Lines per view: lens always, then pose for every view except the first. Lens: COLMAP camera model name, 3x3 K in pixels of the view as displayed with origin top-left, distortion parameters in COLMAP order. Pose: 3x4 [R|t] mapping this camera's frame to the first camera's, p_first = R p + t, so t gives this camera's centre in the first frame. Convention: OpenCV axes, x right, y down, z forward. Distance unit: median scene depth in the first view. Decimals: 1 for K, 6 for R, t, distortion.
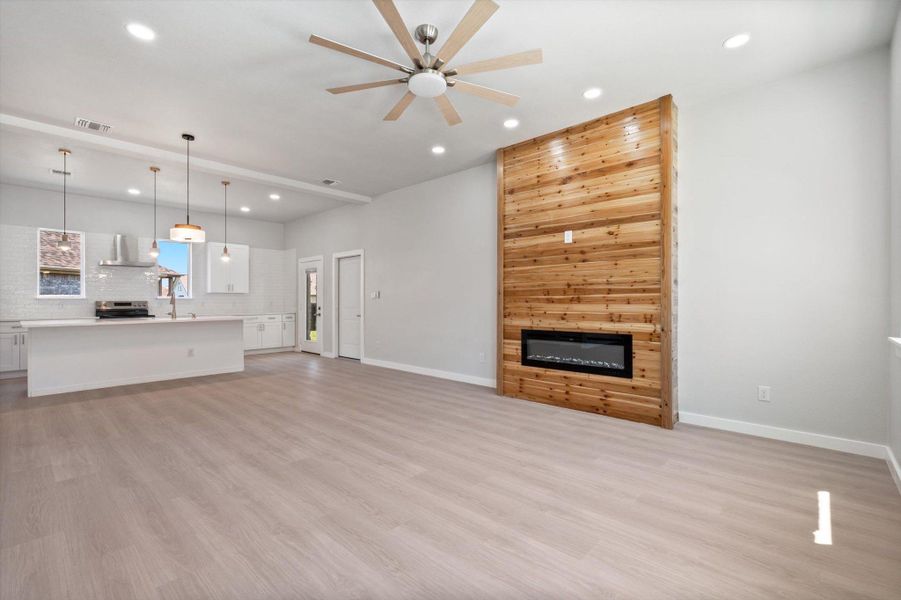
lens RADIAL K [[394.2, 0, 455.0], [0, 394.2, 299.3], [0, 0, 1]] dist [-0.000249, -0.000006]
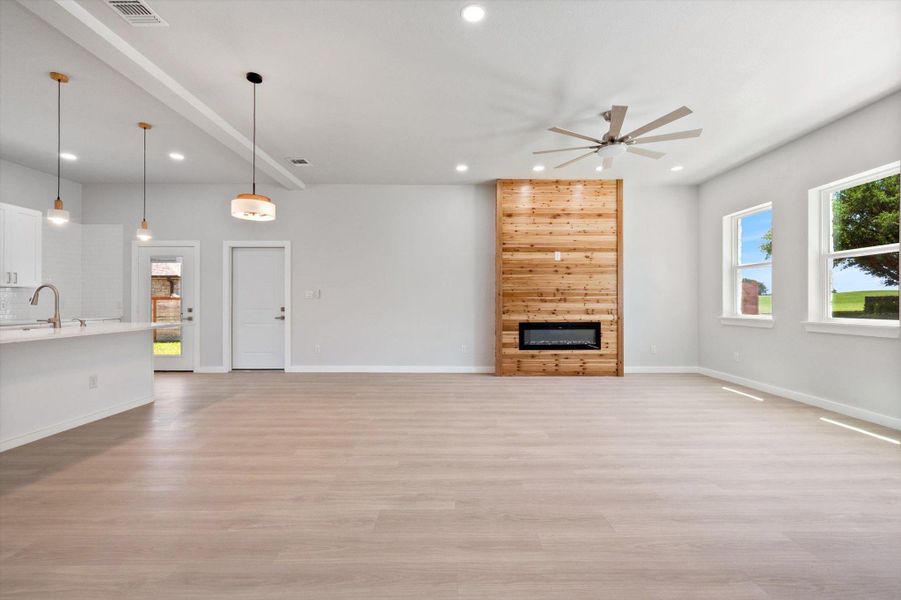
lens RADIAL K [[385.2, 0, 450.5], [0, 385.2, 300.0], [0, 0, 1]] dist [0.001501, 0.000097]
pose [[0.738741, 0.005199, 0.673970, -0.935643], [-0.004035, 0.999986, -0.003292, 0.007285], [-0.673978, -0.000287, 0.738752, 0.229556]]
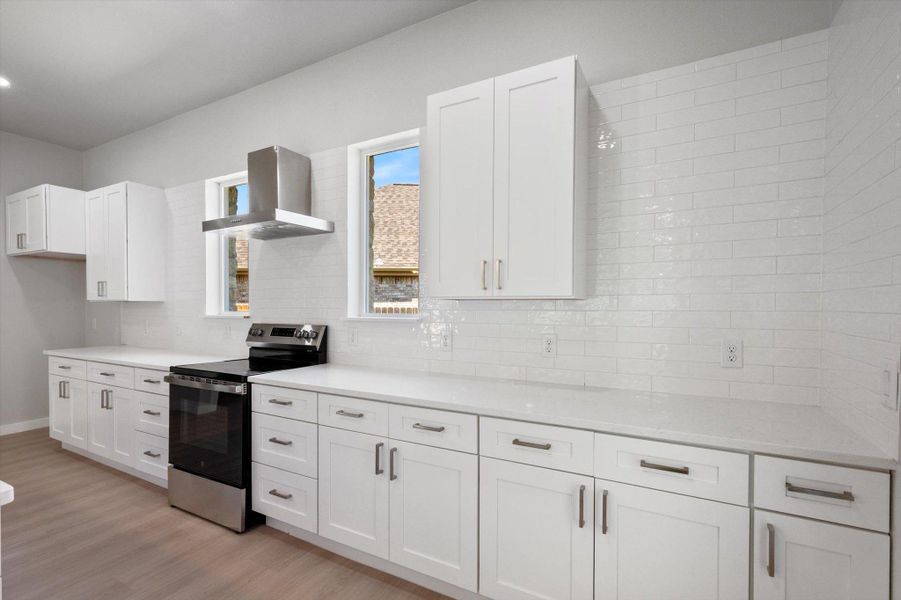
lens RADIAL K [[412.5, 0, 450.9], [0, 412.5, 304.9], [0, 0, 1]] dist [0.002402, 0.000661]
pose [[0.235450, -0.005138, -0.971873, -0.687638], [-0.003217, 0.999976, -0.006066, -0.021757], [0.971881, 0.004554, 0.235428, 1.825993]]
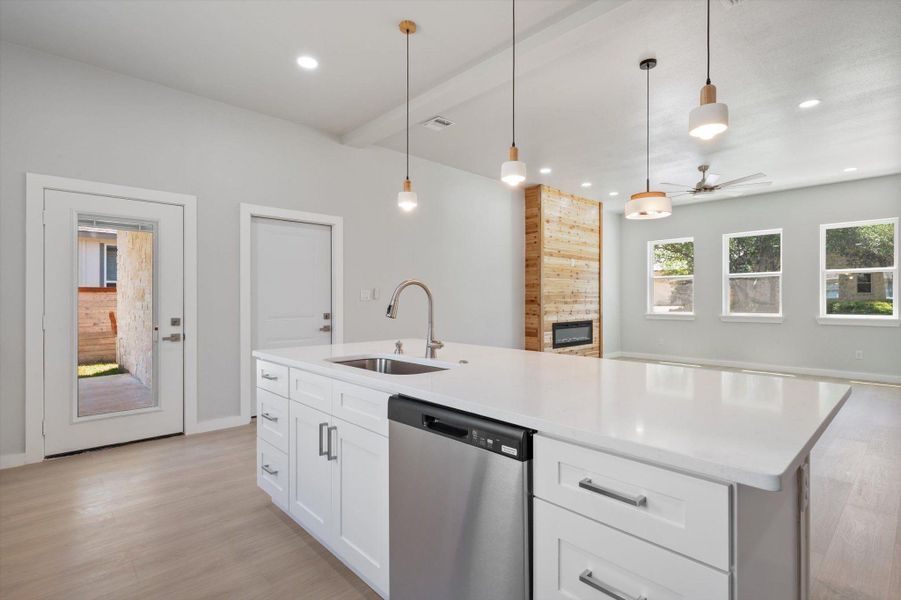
lens RADIAL K [[441.5, 0, 450.5], [0, 441.5, 300.0], [0, 0, 1]] dist [0.002822, 0.000486]
pose [[0.084210, 0.001307, 0.996447, -1.536336], [-0.004731, 0.999988, -0.000912, -0.002085], [-0.996437, -0.004637, 0.084215, 1.337754]]
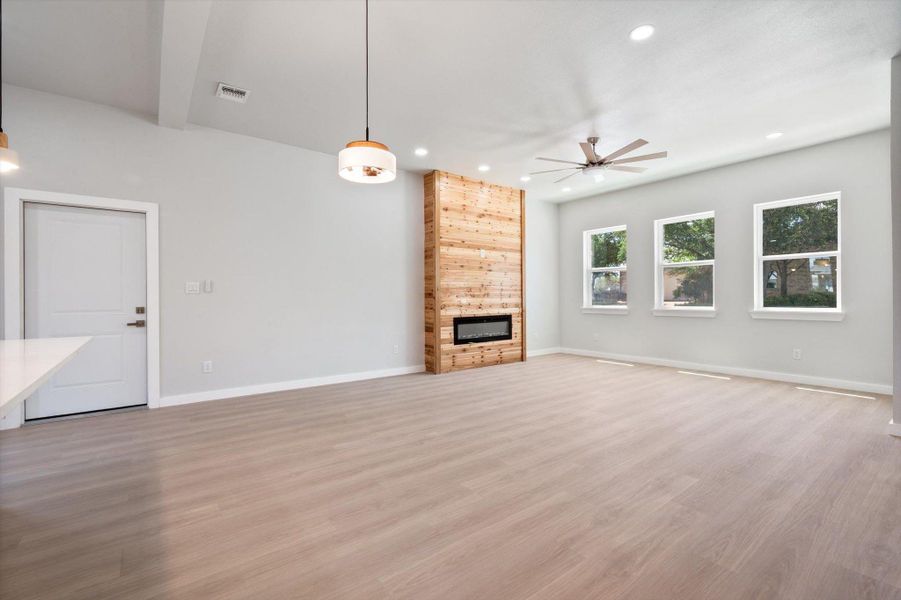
lens RADIAL K [[398.3, 0, 450.7], [0, 398.3, 295.3], [0, 0, 1]] dist [0.000231, -0.000025]
pose [[0.182442, 0.005721, 0.983200, -1.228560], [0.001292, 0.999981, -0.006058, 0.011294], [-0.983216, 0.002376, 0.182431, 0.838221]]
